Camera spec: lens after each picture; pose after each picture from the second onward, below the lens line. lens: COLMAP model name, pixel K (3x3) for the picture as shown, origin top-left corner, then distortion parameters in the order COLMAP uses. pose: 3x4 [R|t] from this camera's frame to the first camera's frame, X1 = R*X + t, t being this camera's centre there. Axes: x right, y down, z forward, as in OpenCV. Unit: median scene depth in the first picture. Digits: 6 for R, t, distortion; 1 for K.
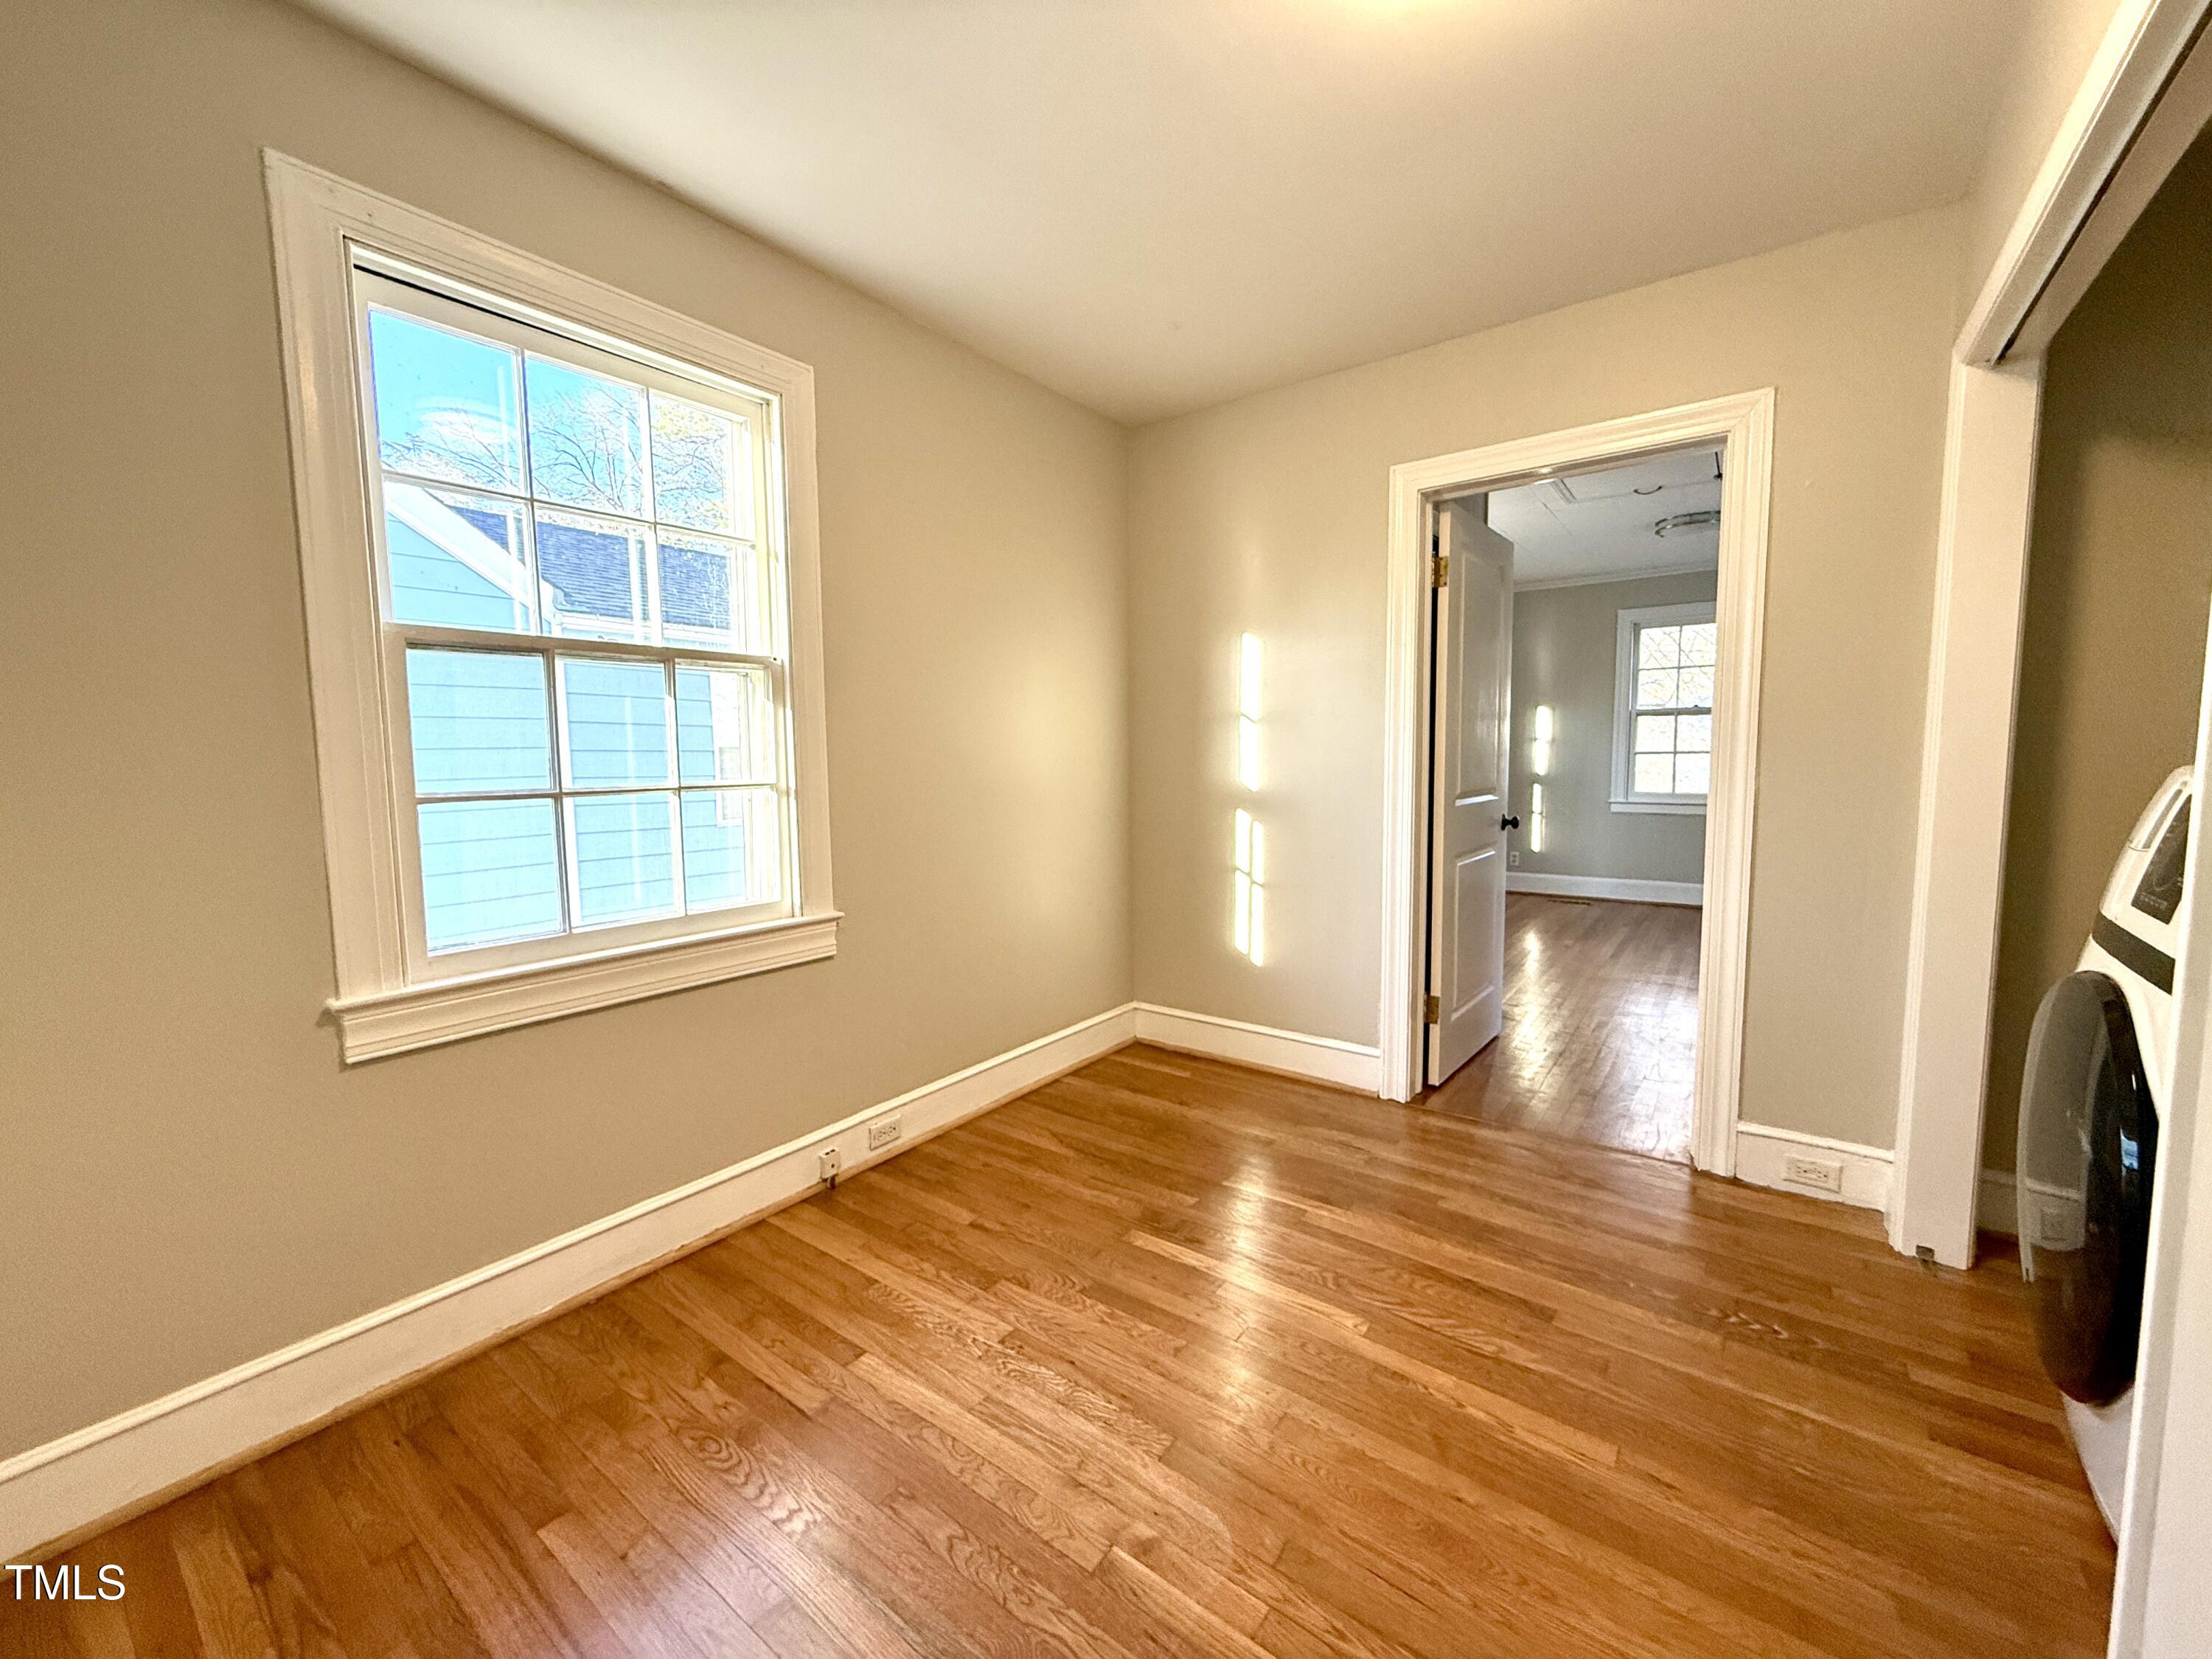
lens RADIAL K [[879.7, 0, 1101.7], [0, 879.7, 825.7], [0, 0, 1]] dist [-0.001298, -0.000023]
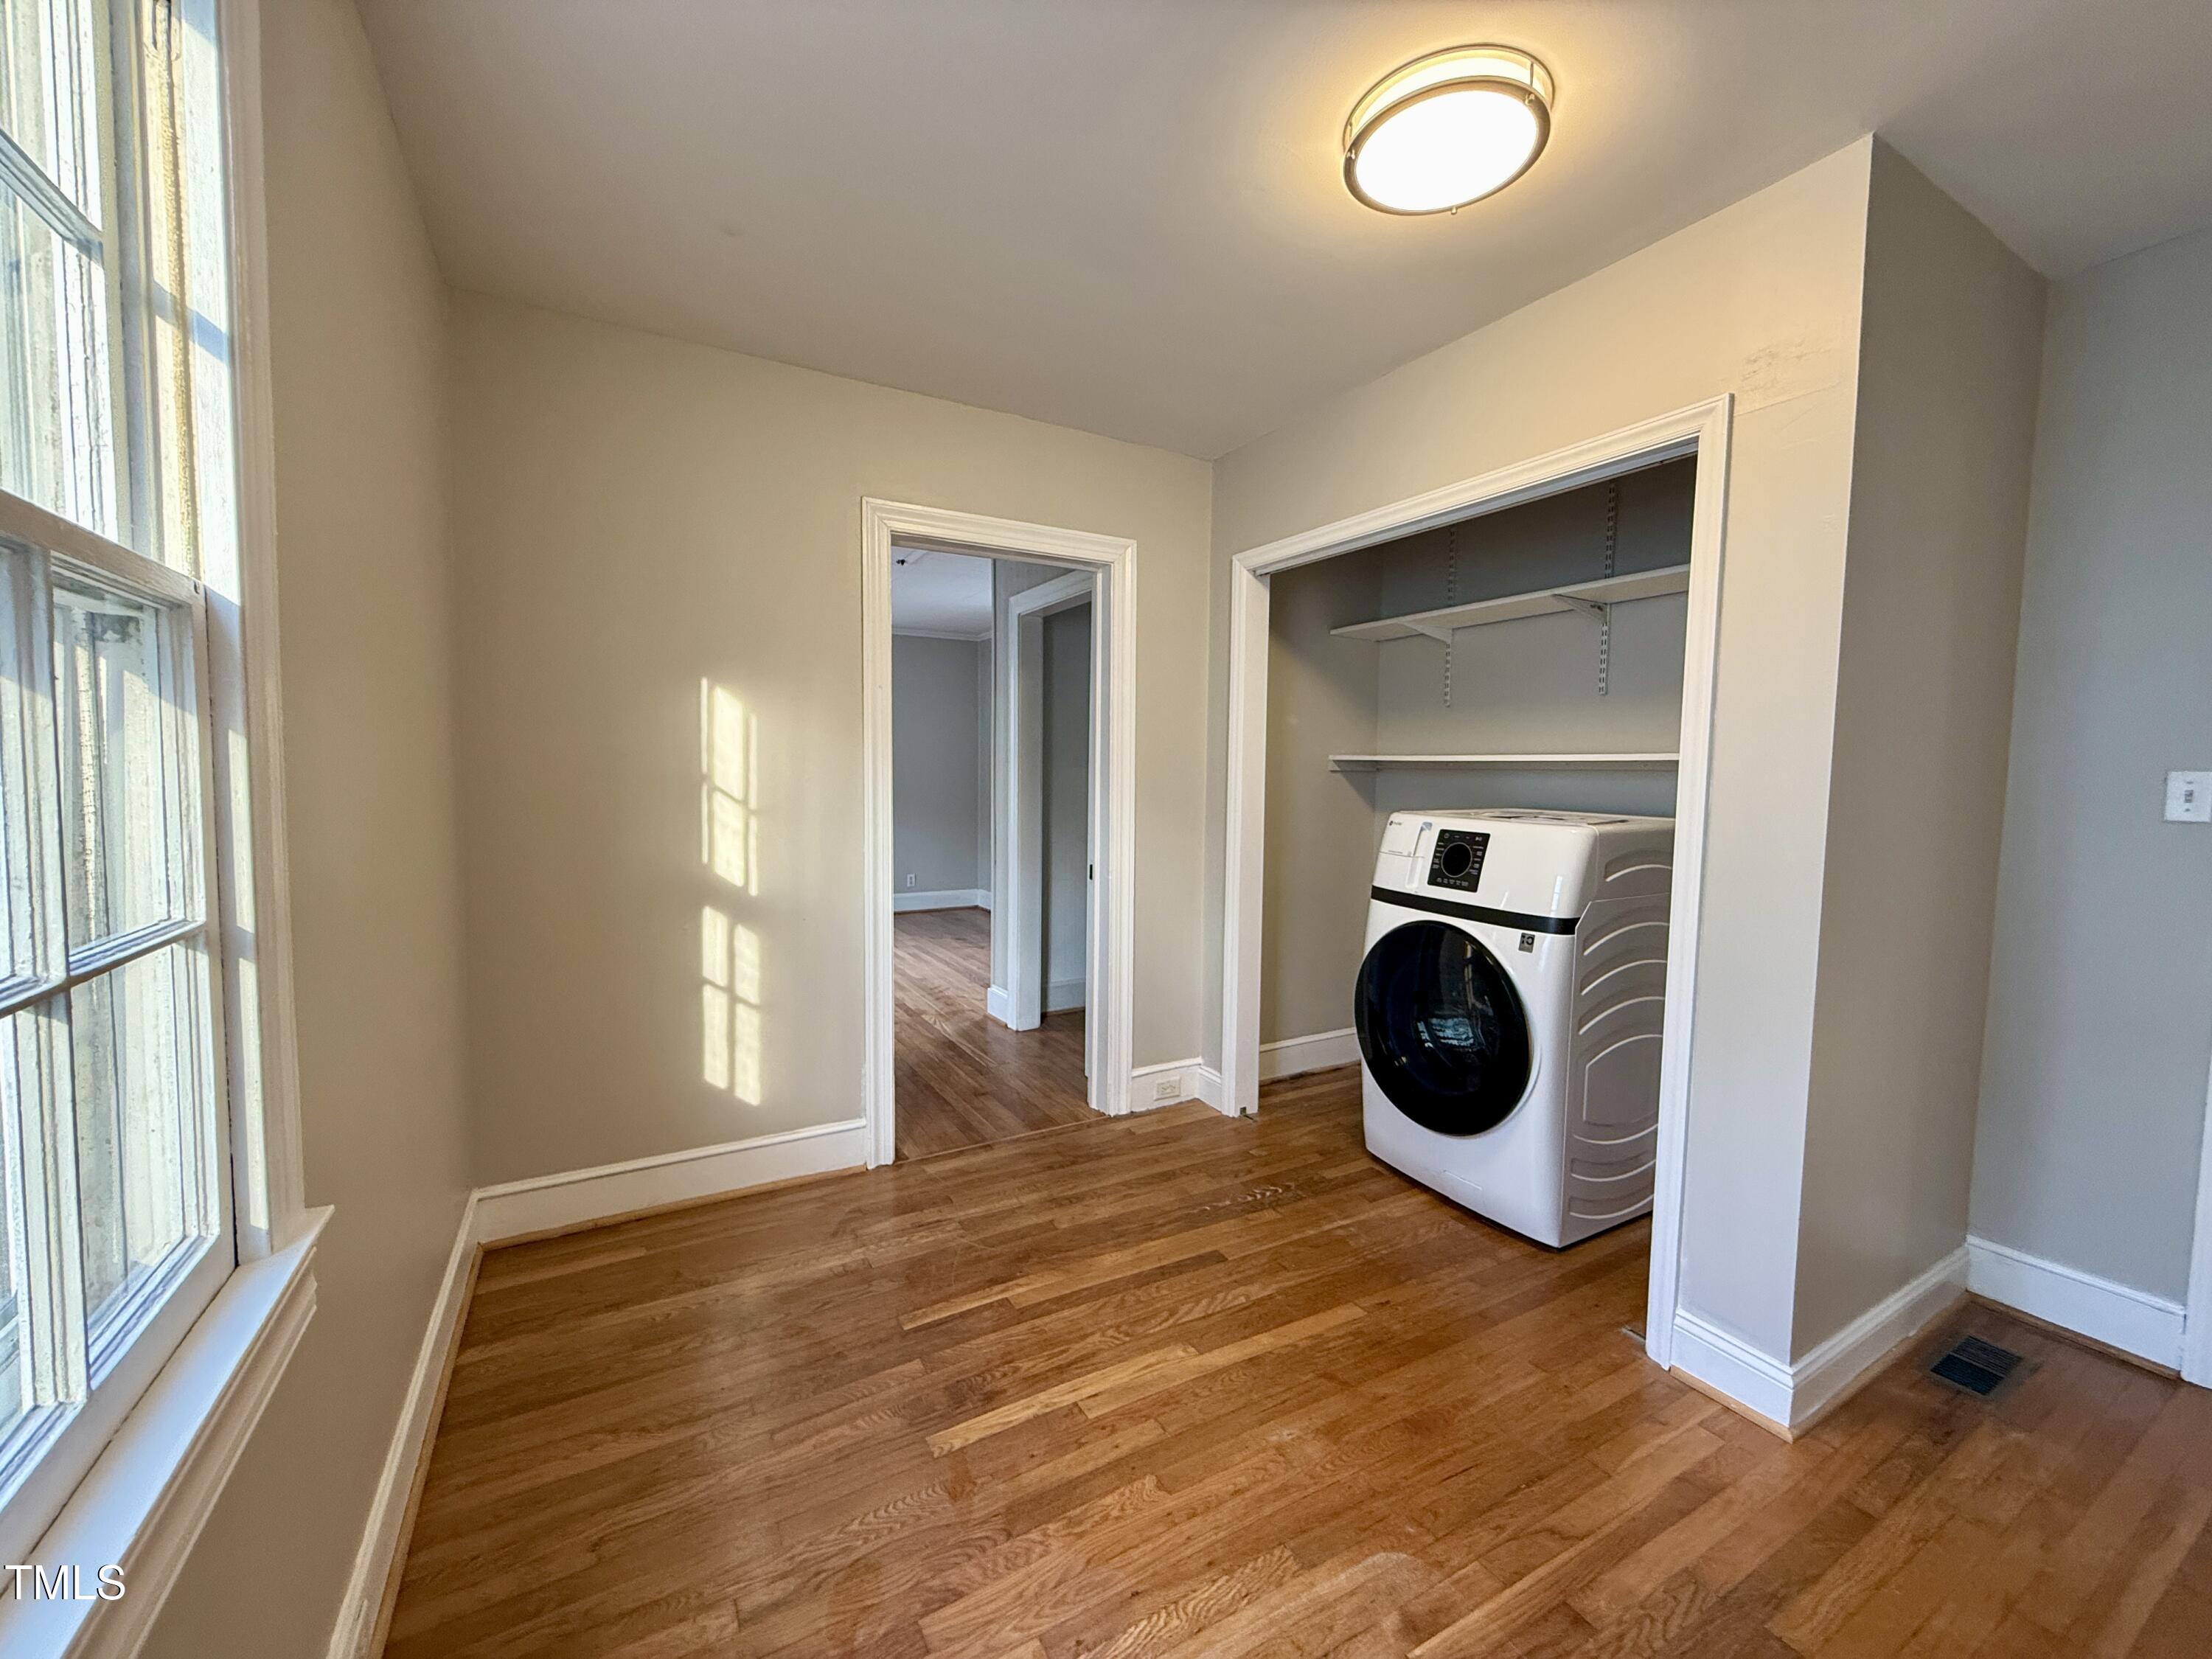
lens RADIAL K [[879.7, 0, 1102.7], [0, 879.7, 827.2], [0, 0, 1]] dist [-0.001298, -0.000023]
pose [[0.399273, -0.043565, 0.915797, -0.567097], [0.061214, 0.997908, 0.020783, -0.075852], [-0.914786, 0.047761, 0.401104, 0.515585]]
